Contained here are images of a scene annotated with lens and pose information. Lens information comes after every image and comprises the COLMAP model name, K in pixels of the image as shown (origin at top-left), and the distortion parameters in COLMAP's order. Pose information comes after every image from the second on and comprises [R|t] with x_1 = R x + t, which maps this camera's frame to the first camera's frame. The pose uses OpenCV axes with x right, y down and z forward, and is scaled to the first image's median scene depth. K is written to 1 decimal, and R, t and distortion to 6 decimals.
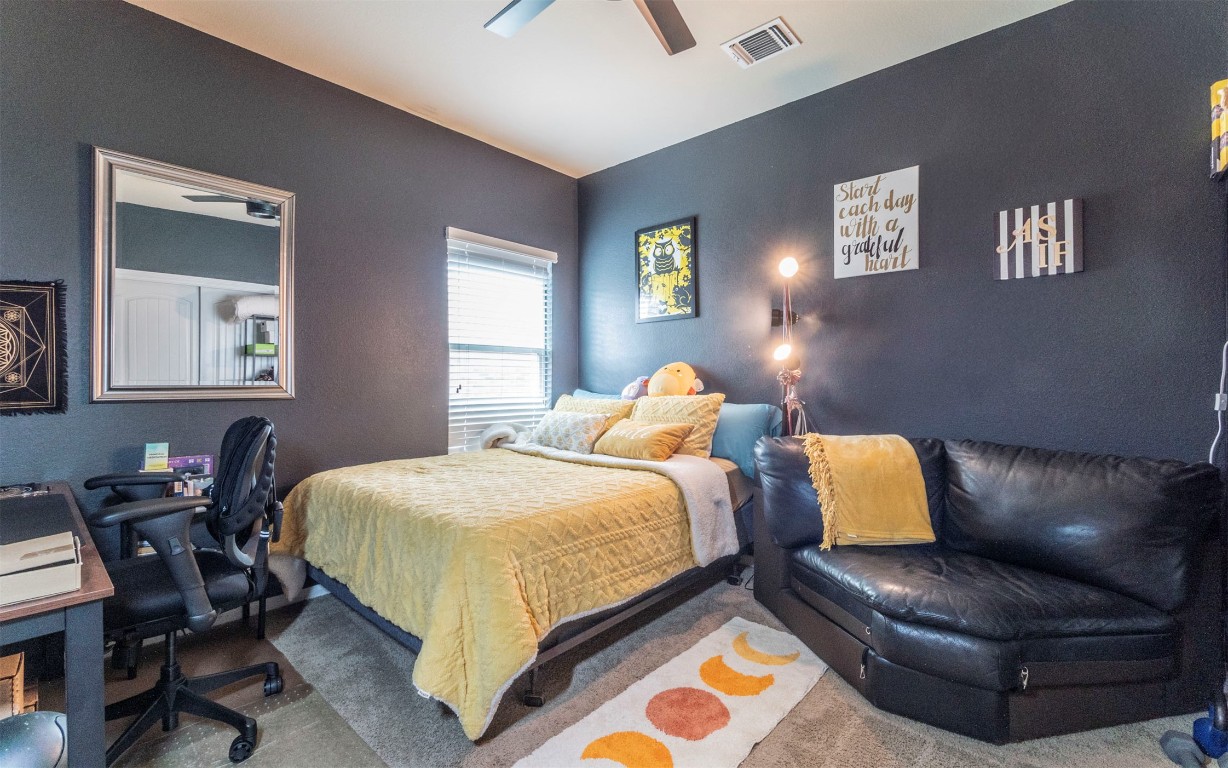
lens RADIAL K [[527.8, 0, 614.0], [0, 527.8, 384.0], [0, 0, 1]] dist [-0.001020, -0.000156]
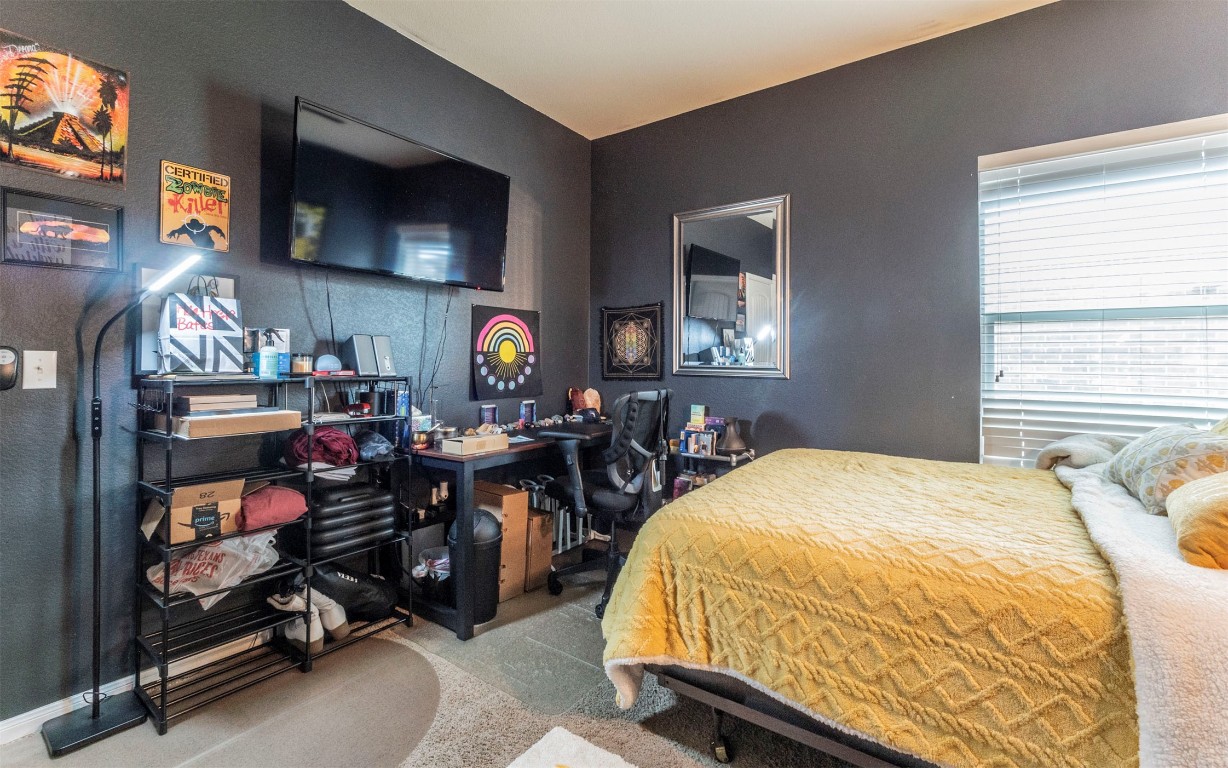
lens RADIAL K [[532.3, 0, 616.3], [0, 532.3, 359.0], [0, 0, 1]] dist [-0.000758, -0.000163]
pose [[0.111418, -0.002370, -0.993771, 0.563317], [-0.015878, 0.999865, -0.004165, -0.004251], [0.993647, 0.016243, 0.111365, 0.628840]]
